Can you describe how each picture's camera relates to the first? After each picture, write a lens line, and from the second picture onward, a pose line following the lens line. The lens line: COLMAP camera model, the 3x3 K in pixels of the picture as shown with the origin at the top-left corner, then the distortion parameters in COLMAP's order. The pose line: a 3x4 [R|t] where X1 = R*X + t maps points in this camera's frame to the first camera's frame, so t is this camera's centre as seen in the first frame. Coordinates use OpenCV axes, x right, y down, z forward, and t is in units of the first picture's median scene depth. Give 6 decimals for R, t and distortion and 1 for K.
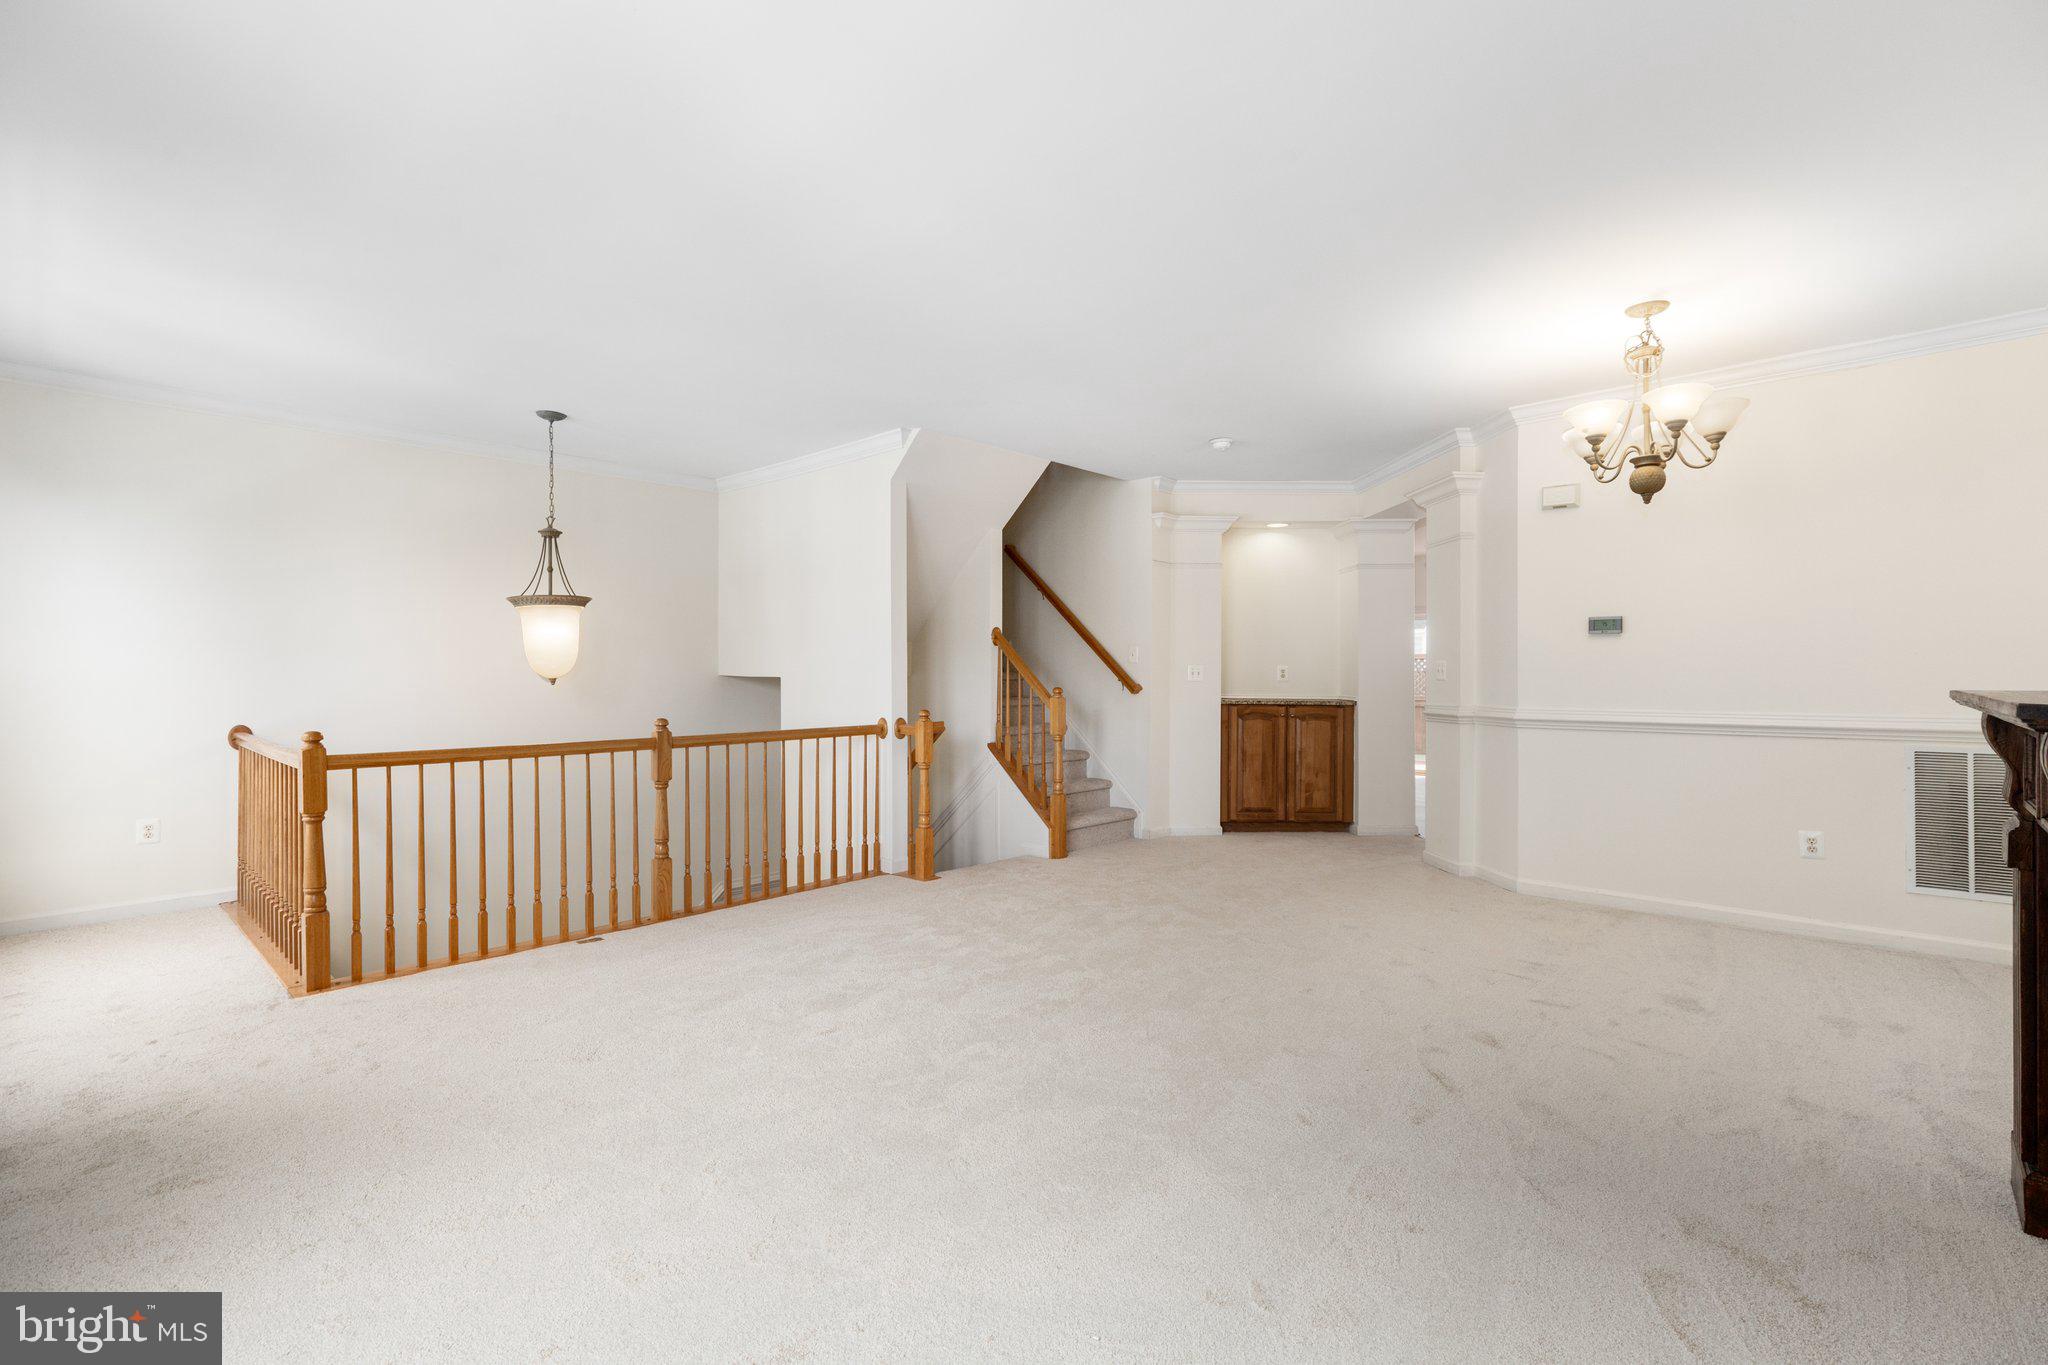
lens RADIAL K [[911.2, 0, 1030.5], [0, 911.2, 677.9], [0, 0, 1]] dist [0.006572, 0.000275]
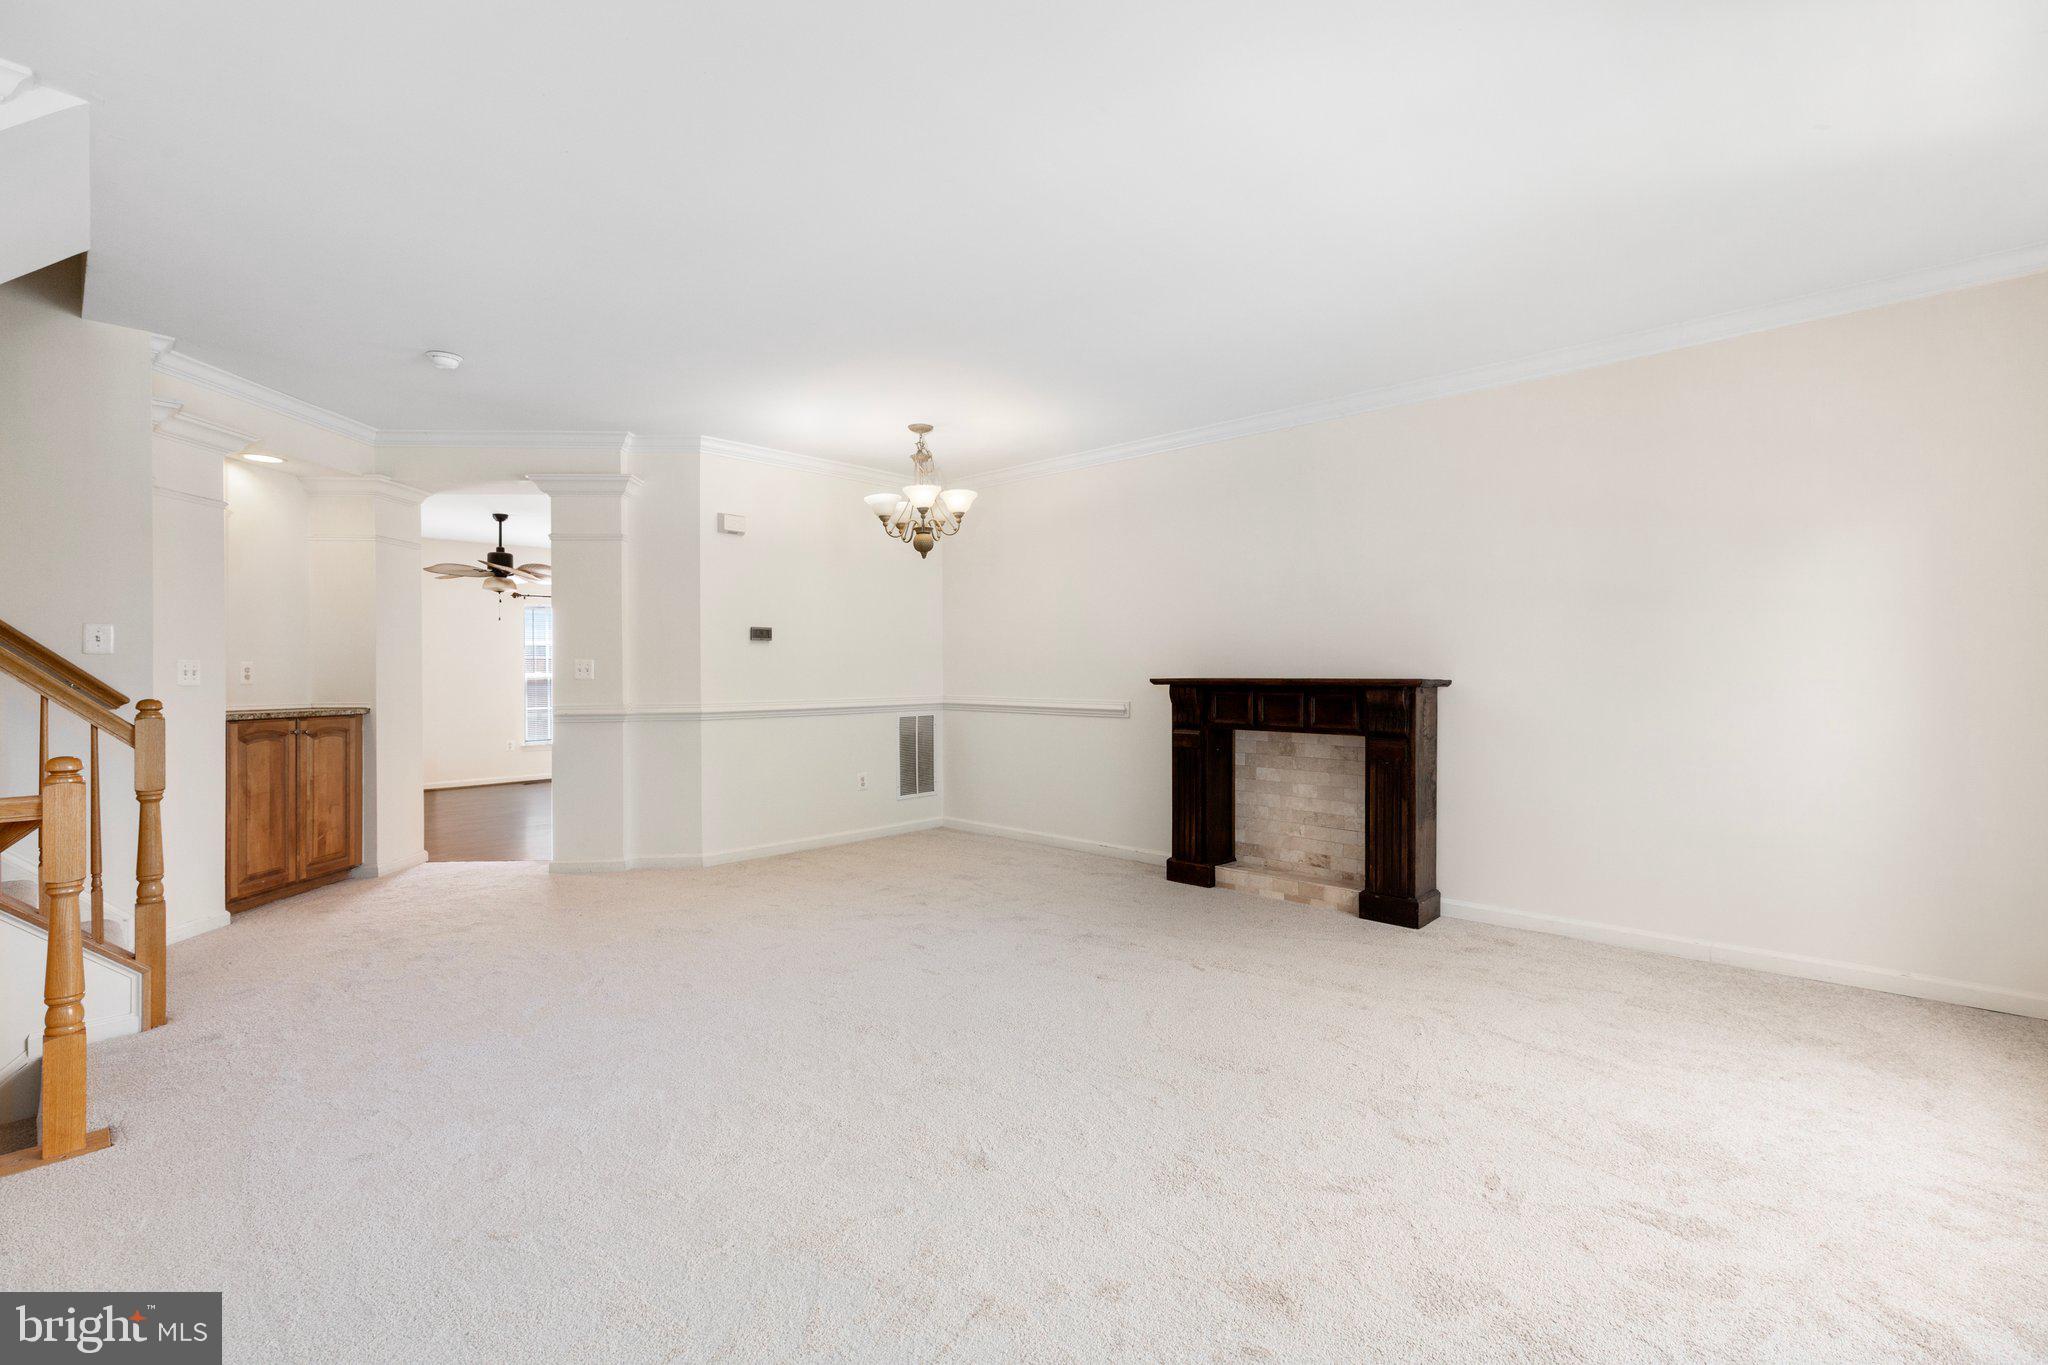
lens RADIAL K [[918.7, 0, 1026.6], [0, 918.7, 678.8], [0, 0, 1]] dist [0.009501, -0.000082]
pose [[0.005207, -0.007004, 0.999962, -0.434748], [0.006401, 0.999955, 0.006971, -0.001796], [-0.999966, 0.006364, 0.005252, 0.429532]]
